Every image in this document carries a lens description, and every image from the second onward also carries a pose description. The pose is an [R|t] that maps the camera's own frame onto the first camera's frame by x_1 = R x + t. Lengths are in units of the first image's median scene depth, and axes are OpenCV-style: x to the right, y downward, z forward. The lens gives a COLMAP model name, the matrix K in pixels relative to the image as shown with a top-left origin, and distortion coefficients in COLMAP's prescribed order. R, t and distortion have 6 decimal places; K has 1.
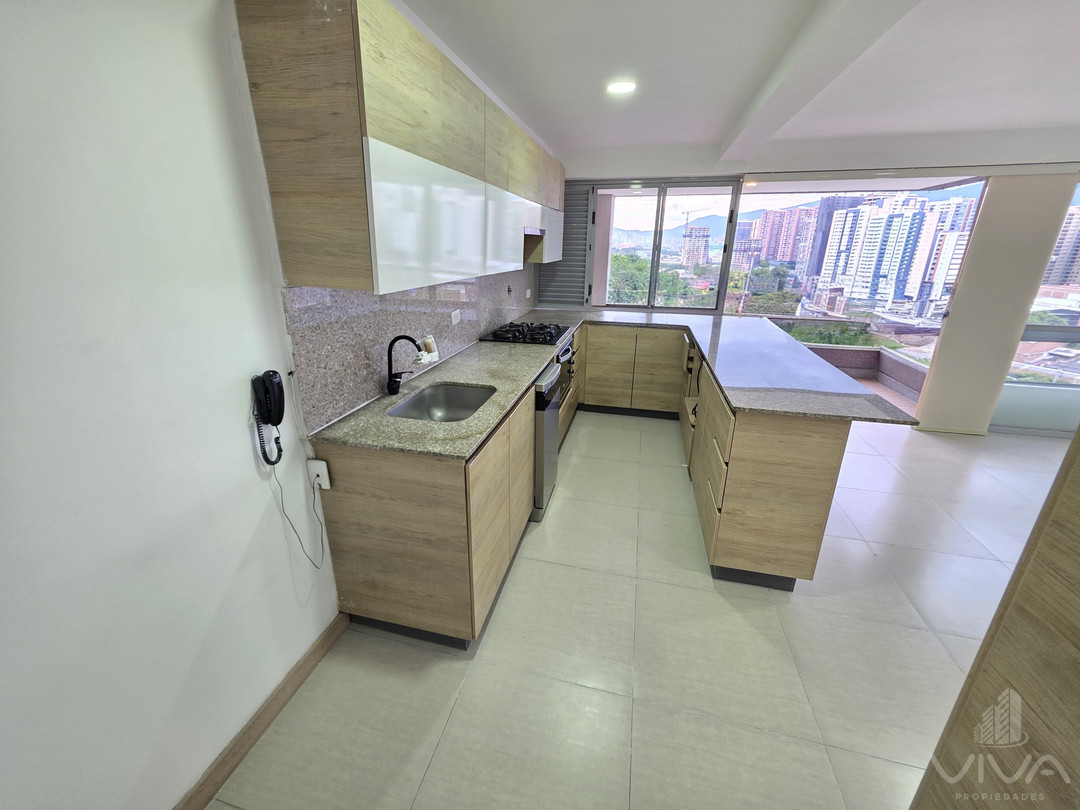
lens RADIAL K [[433.3, 0, 530.9], [0, 433.3, 390.4], [0, 0, 1]] dist [0.001879, 0.000582]
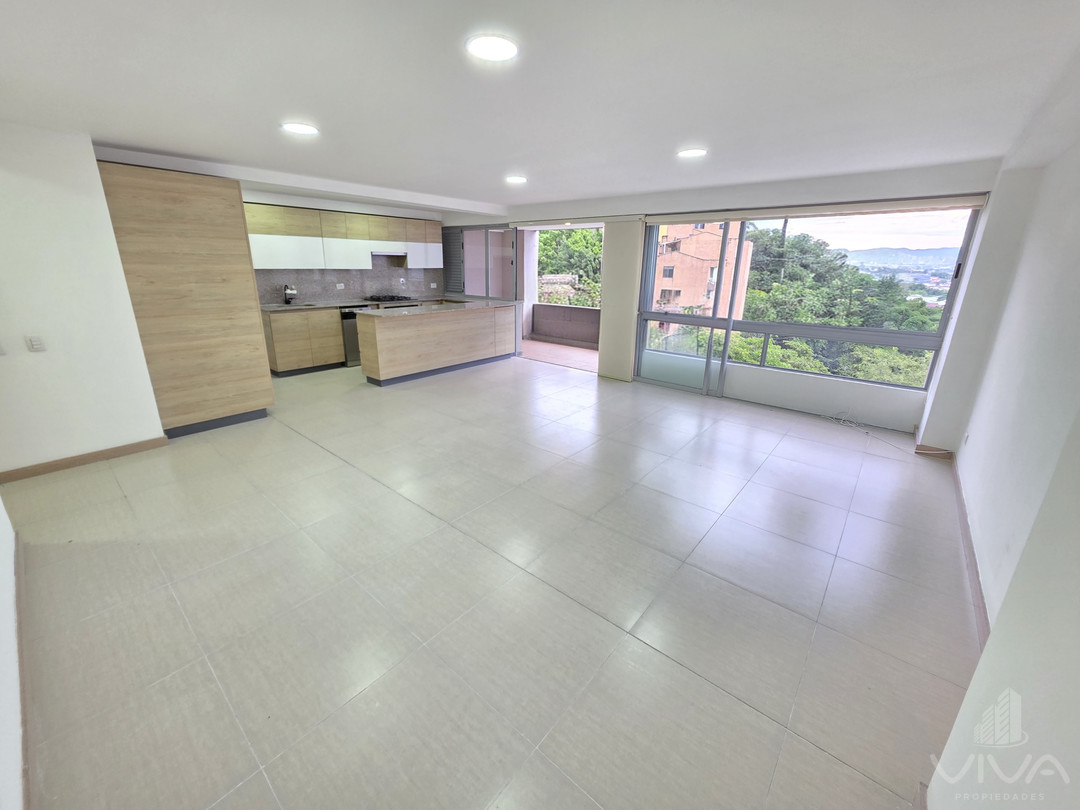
lens RADIAL K [[433.3, 0, 530.9], [0, 433.3, 390.4], [0, 0, 1]] dist [0.001879, 0.000582]
pose [[0.894020, 0.135227, -0.427131, 2.675649], [-0.152068, 0.988355, -0.005384, 0.372224], [0.421430, 0.069766, 0.904174, -1.060999]]
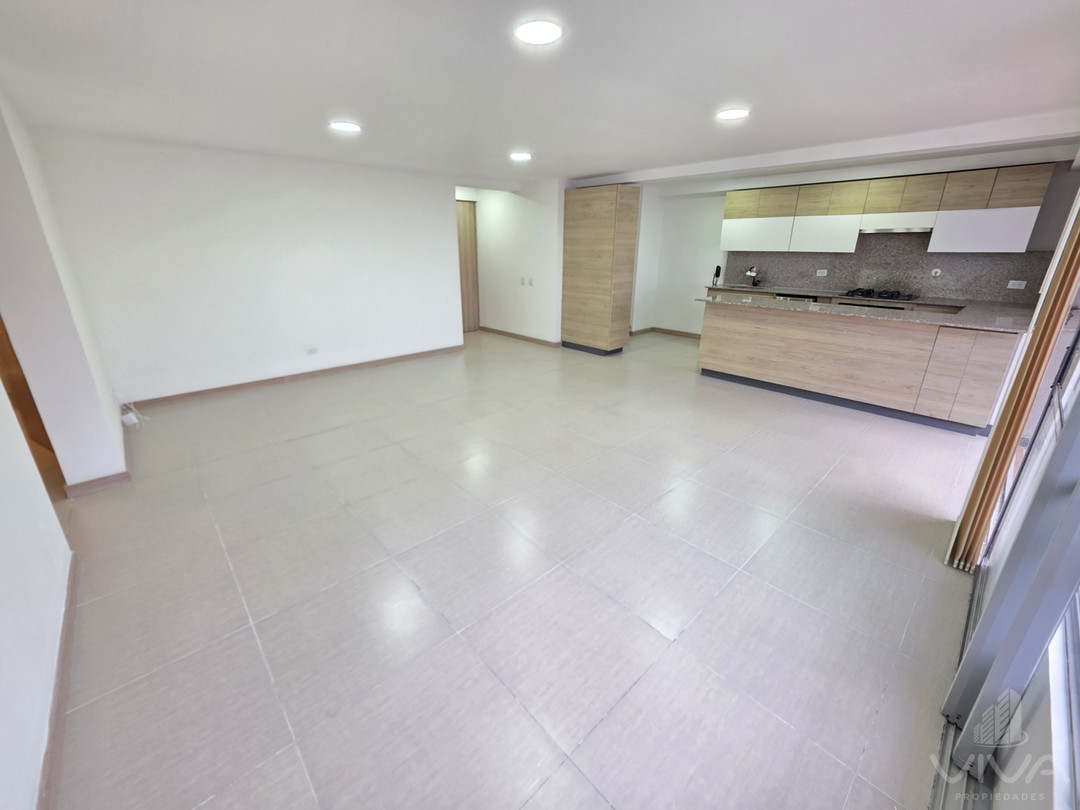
lens RADIAL K [[433.3, 0, 530.9], [0, 433.3, 390.4], [0, 0, 1]] dist [0.001879, 0.000582]
pose [[-0.554225, 0.264671, -0.789167, 3.331499], [-0.266263, 0.841909, 0.469354, -0.408063], [0.788631, 0.470254, -0.396135, 1.317366]]
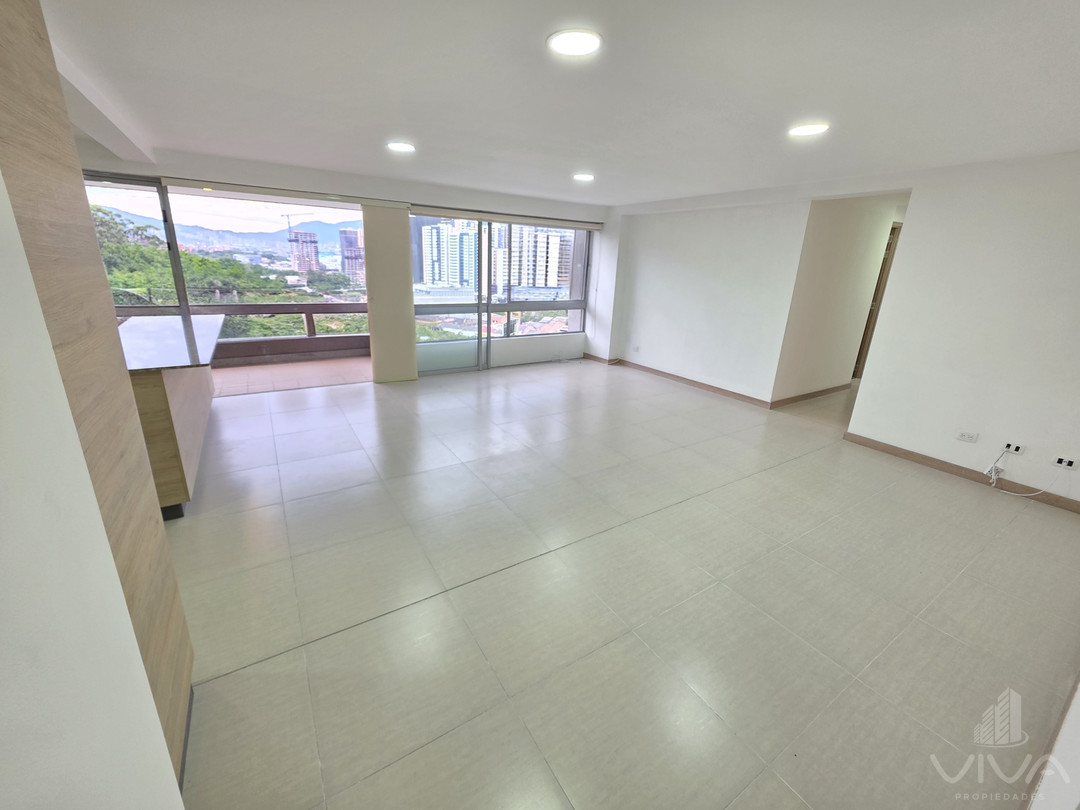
lens RADIAL K [[433.3, 0, 530.9], [0, 433.3, 390.4], [0, 0, 1]] dist [0.001879, 0.000582]
pose [[0.692850, -0.184813, 0.696995, 0.516257], [0.194839, 0.978625, 0.065809, 0.230680], [-0.694259, 0.090206, 0.714049, -0.650781]]
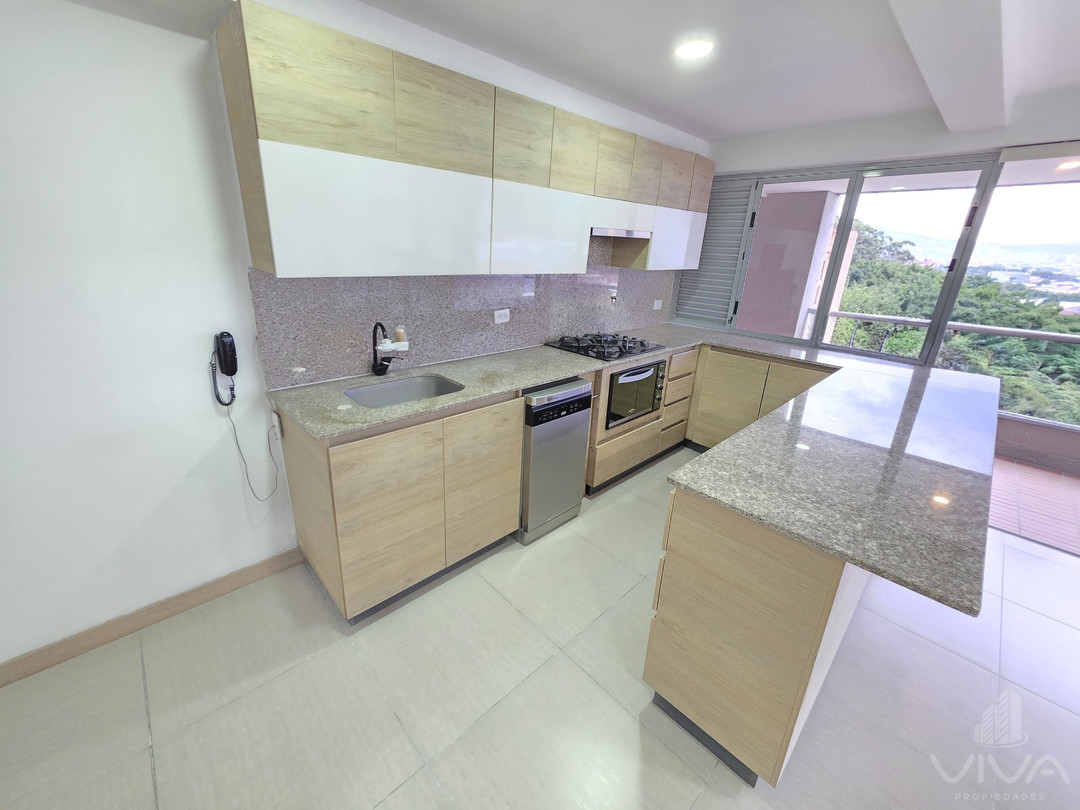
lens RADIAL K [[433.3, 0, 530.9], [0, 433.3, 390.4], [0, 0, 1]] dist [0.001879, 0.000582]
pose [[0.841329, 0.196287, -0.503624, 0.556920], [-0.203636, 0.978185, 0.041063, -0.076144], [0.500698, 0.068009, 0.862946, 0.246631]]
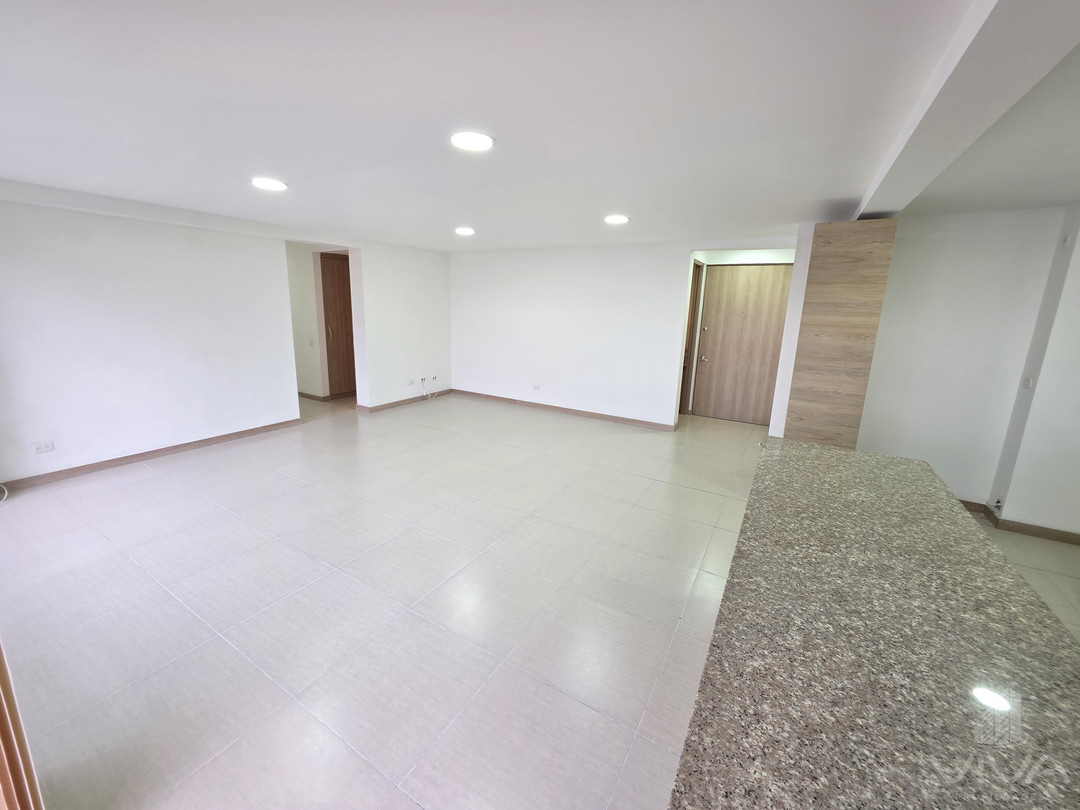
lens RADIAL K [[429.2, 0, 534.2], [0, 429.2, 392.9], [0, 0, 1]] dist [0.002664, 0.000341]
pose [[-0.955293, -0.089963, 0.281643, 1.036523], [0.063652, 0.867669, 0.493051, -0.663161], [-0.288729, 0.488935, -0.823151, 1.934638]]
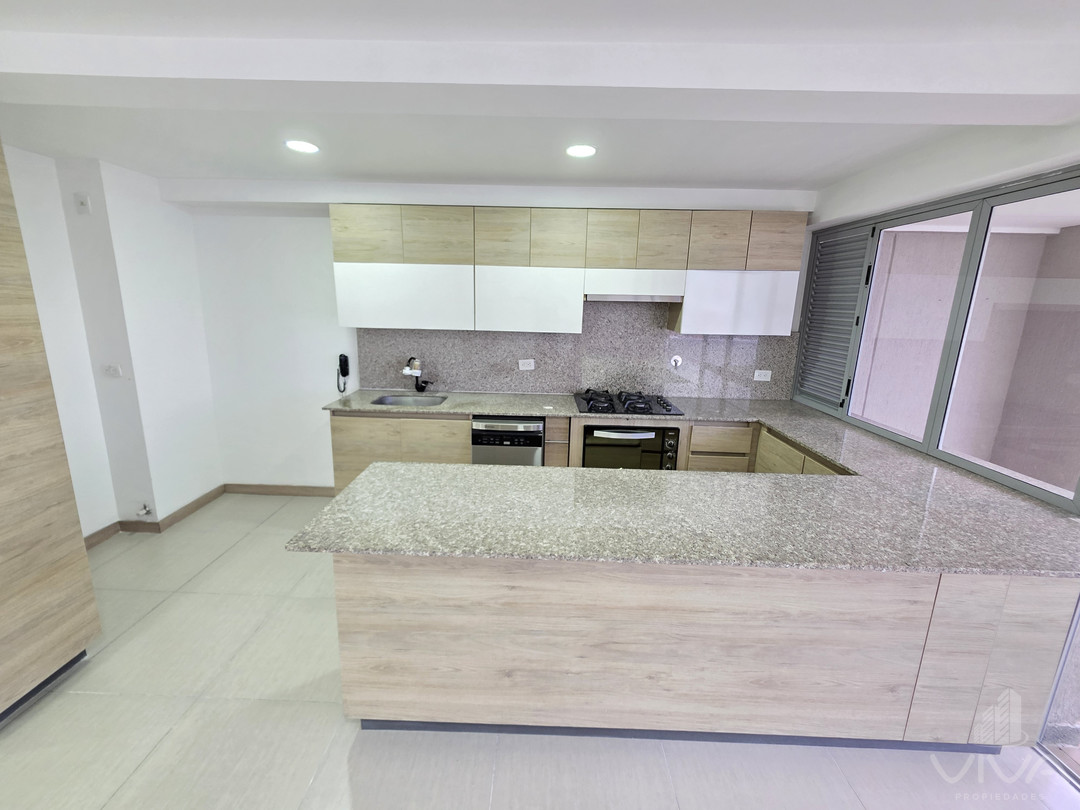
lens RADIAL K [[433.3, 0, 530.9], [0, 433.3, 390.4], [0, 0, 1]] dist [0.001879, 0.000582]
pose [[0.220172, 0.198709, -0.955007, 1.375622], [-0.329709, 0.936570, 0.118860, -0.336735], [0.918050, 0.288705, 0.271723, 0.926260]]
